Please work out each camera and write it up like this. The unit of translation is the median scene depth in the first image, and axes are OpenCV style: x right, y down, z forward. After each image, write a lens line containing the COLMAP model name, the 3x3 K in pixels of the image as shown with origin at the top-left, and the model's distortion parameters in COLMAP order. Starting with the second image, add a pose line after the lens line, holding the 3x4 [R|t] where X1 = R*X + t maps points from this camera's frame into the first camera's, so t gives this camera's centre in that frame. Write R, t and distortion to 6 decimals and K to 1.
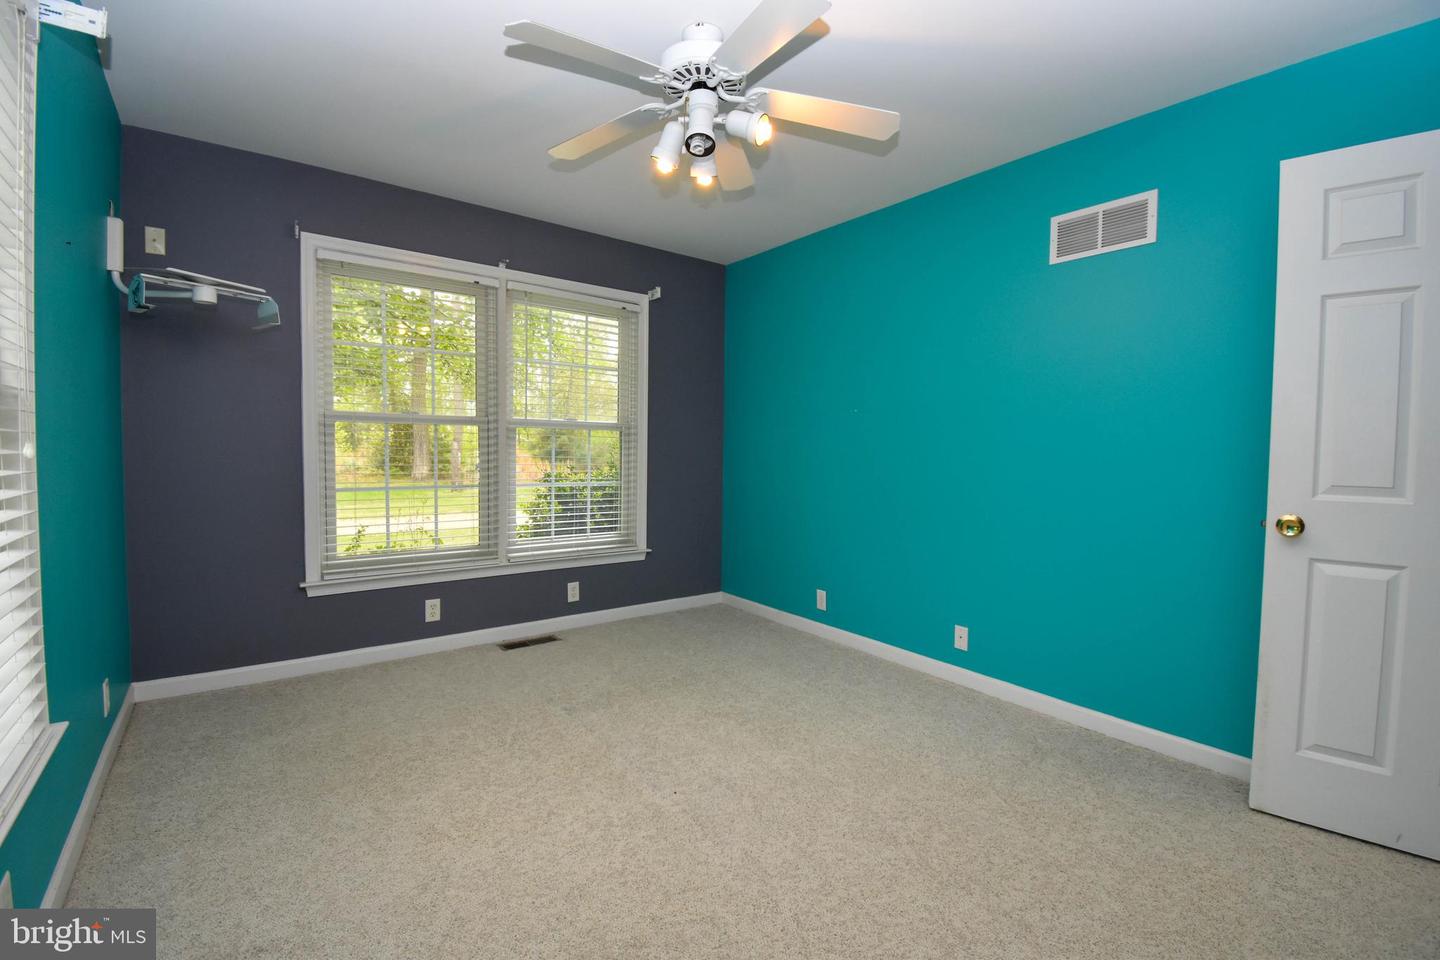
lens RADIAL K [[635.5, 0, 720.0], [0, 635.5, 480.0], [0, 0, 1]] dist [0.022822, -0.026992]
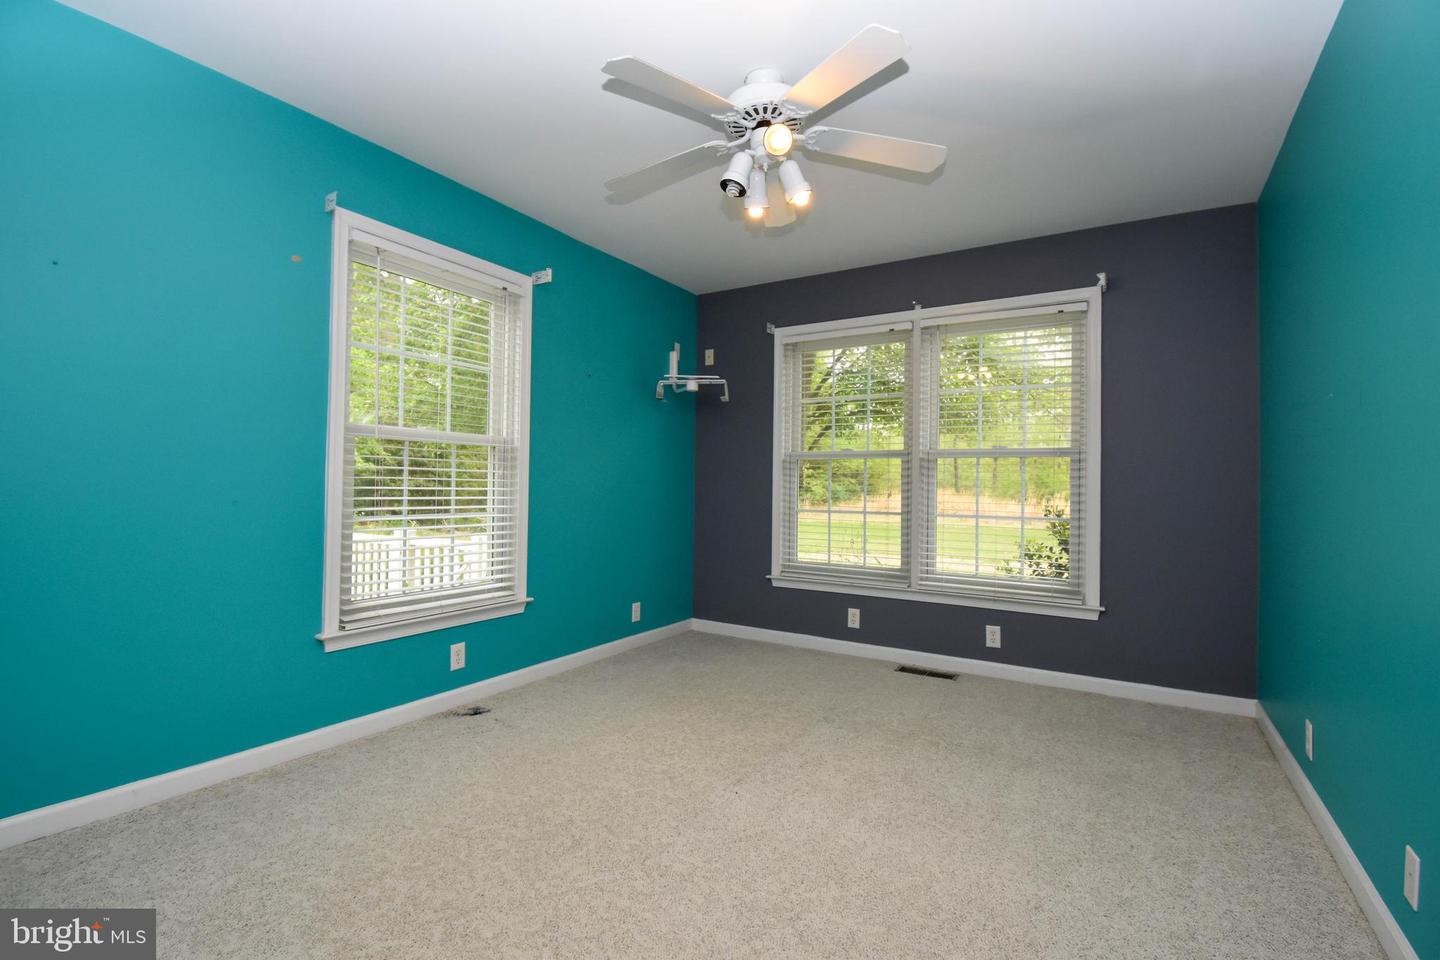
lens RADIAL K [[646.2, 0, 727.8], [0, 646.2, 478.4], [0, 0, 1]] dist [0.021871, -0.028848]
pose [[0.360939, -0.017720, -0.932421, 0.555664], [-0.052387, 0.997856, -0.039242, 0.008385], [0.931117, 0.063011, 0.359237, 0.338612]]
